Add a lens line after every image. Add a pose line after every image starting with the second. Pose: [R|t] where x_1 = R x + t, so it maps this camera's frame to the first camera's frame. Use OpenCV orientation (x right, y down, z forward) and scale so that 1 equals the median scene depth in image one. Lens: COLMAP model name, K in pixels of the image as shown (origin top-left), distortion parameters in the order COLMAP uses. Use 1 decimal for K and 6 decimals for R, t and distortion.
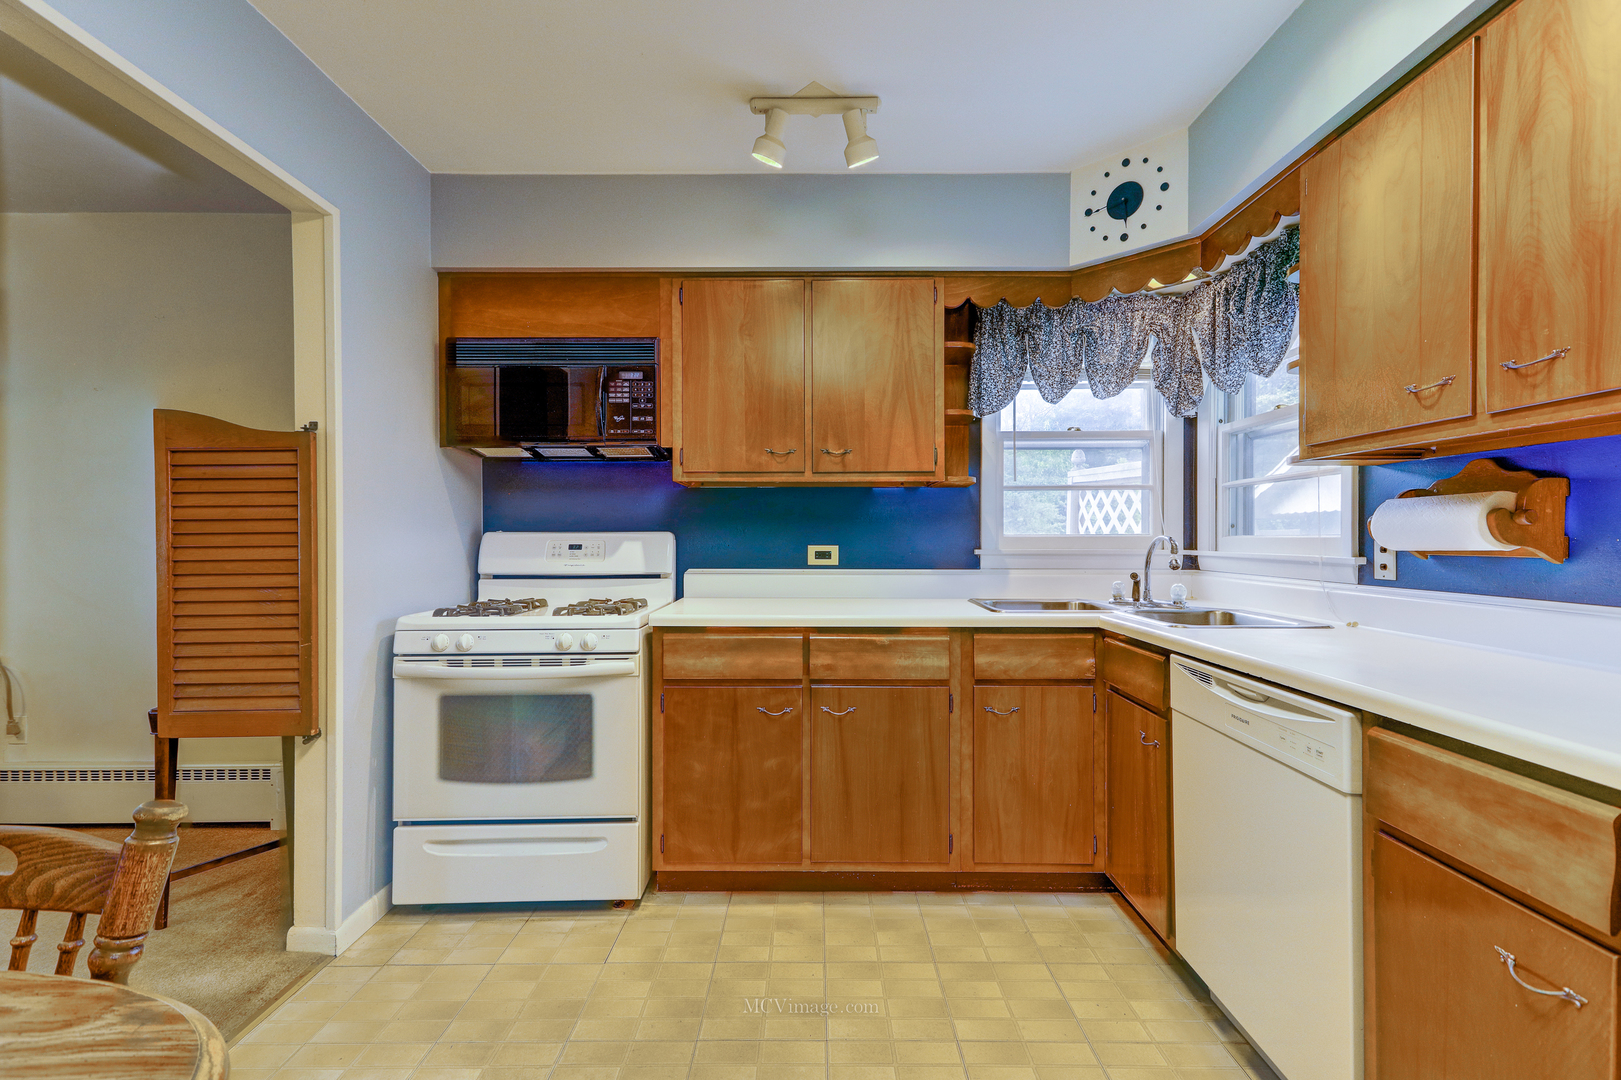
lens RADIAL K [[714.3, 0, 808.0], [0, 714.3, 538.4], [0, 0, 1]] dist [0.030982, -0.008730]
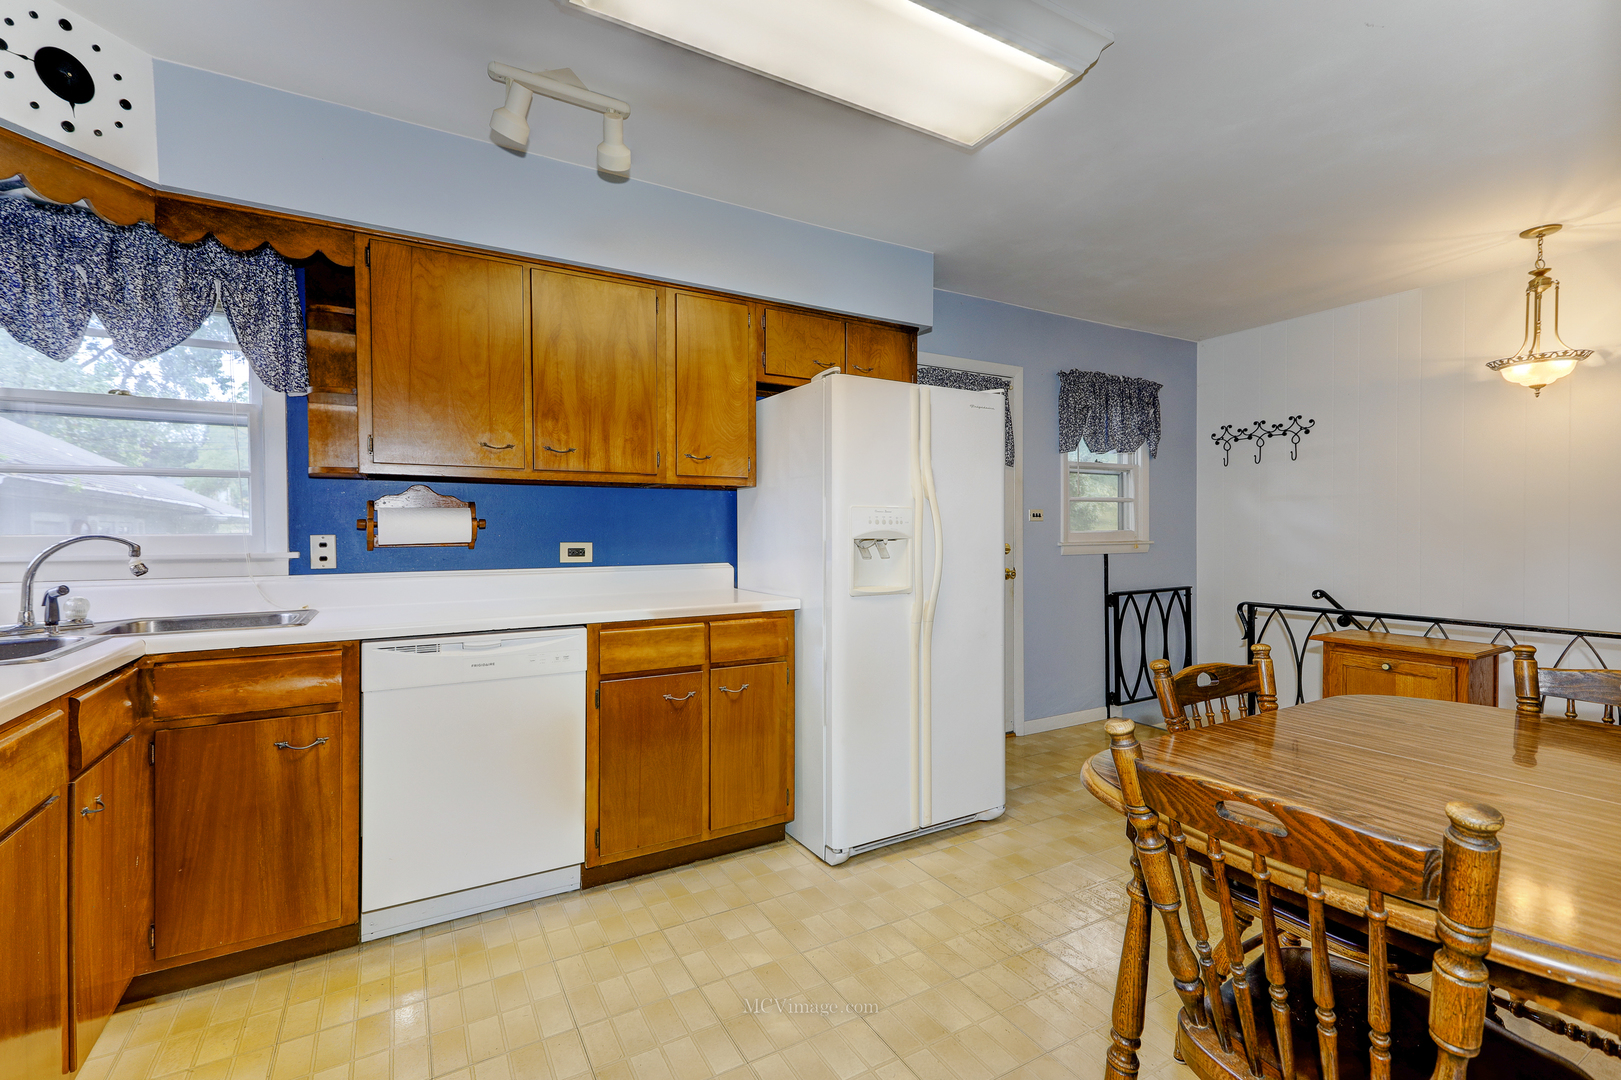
lens RADIAL K [[714.3, 0, 808.0], [0, 714.3, 538.4], [0, 0, 1]] dist [0.030982, -0.008730]
pose [[-0.511944, -0.007792, 0.858983, -0.572916], [0.005582, 0.999908, 0.012397, -0.005528], [-0.859000, 0.011141, -0.511854, 0.724461]]
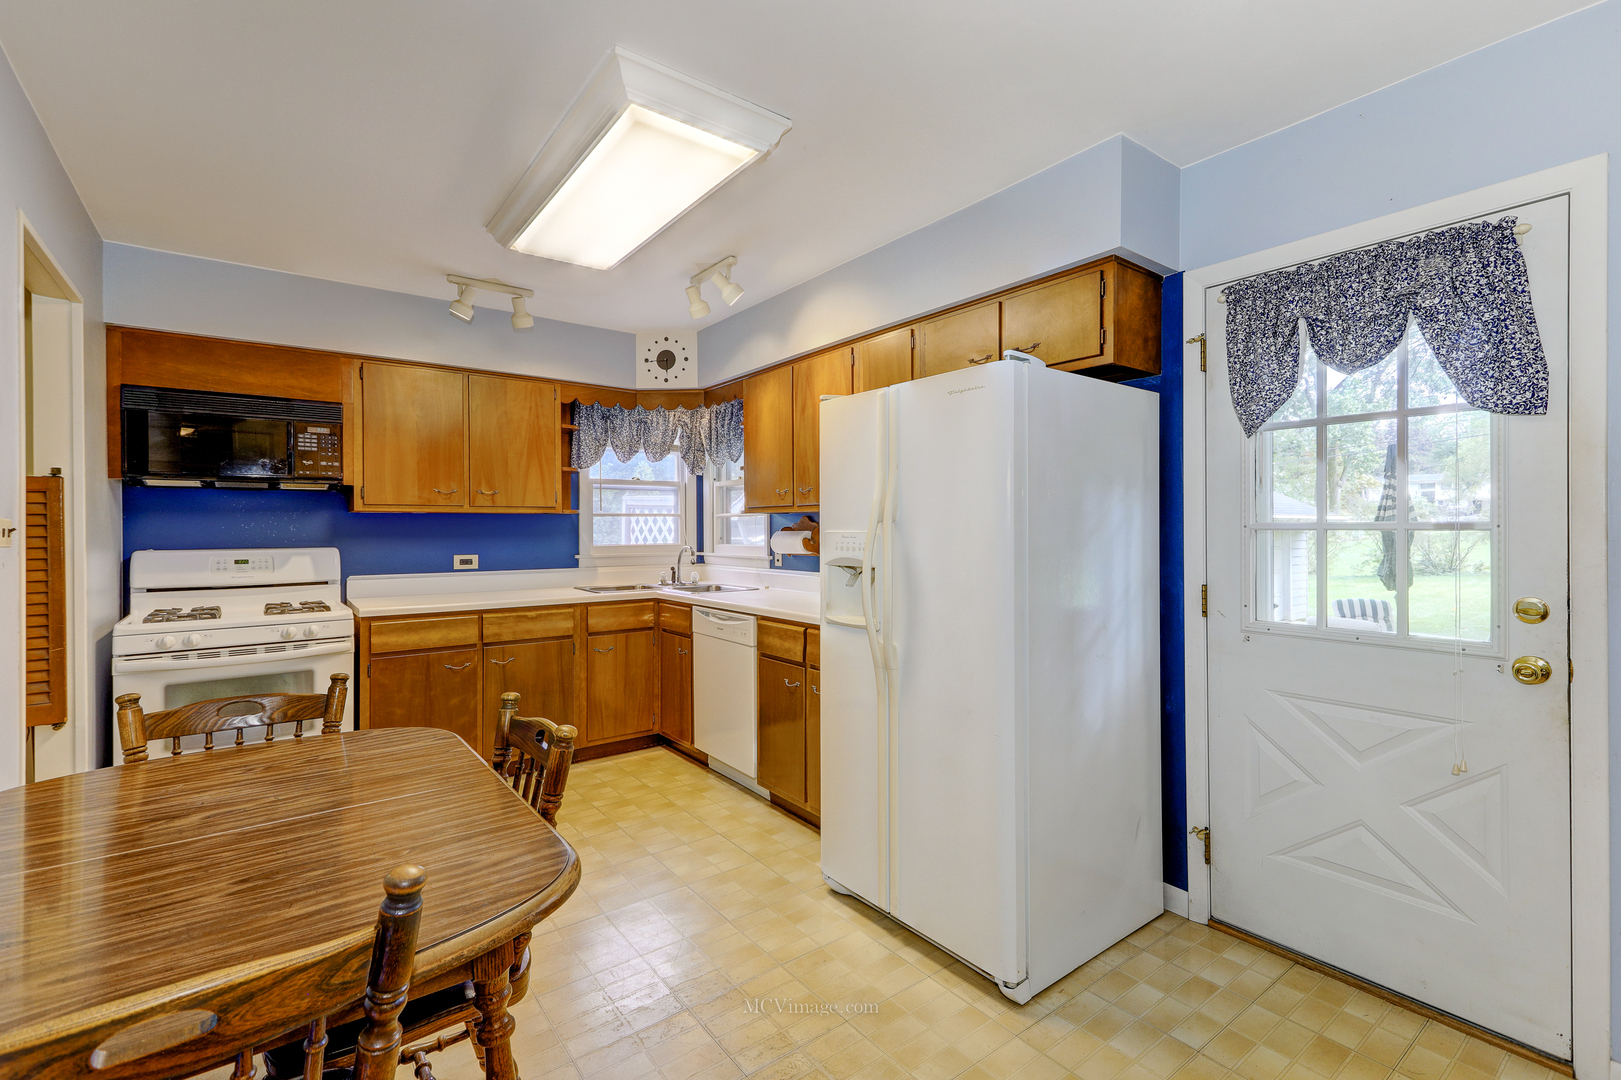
lens RADIAL K [[729.7, 0, 834.5], [0, 729.7, 528.7], [0, 0, 1]] dist [0.002155, 0.000254]
pose [[0.782057, -0.003409, 0.623198, -0.359408], [0.005908, 0.999981, -0.001945, -0.040770], [-0.623179, 0.005203, 0.782062, -0.665354]]
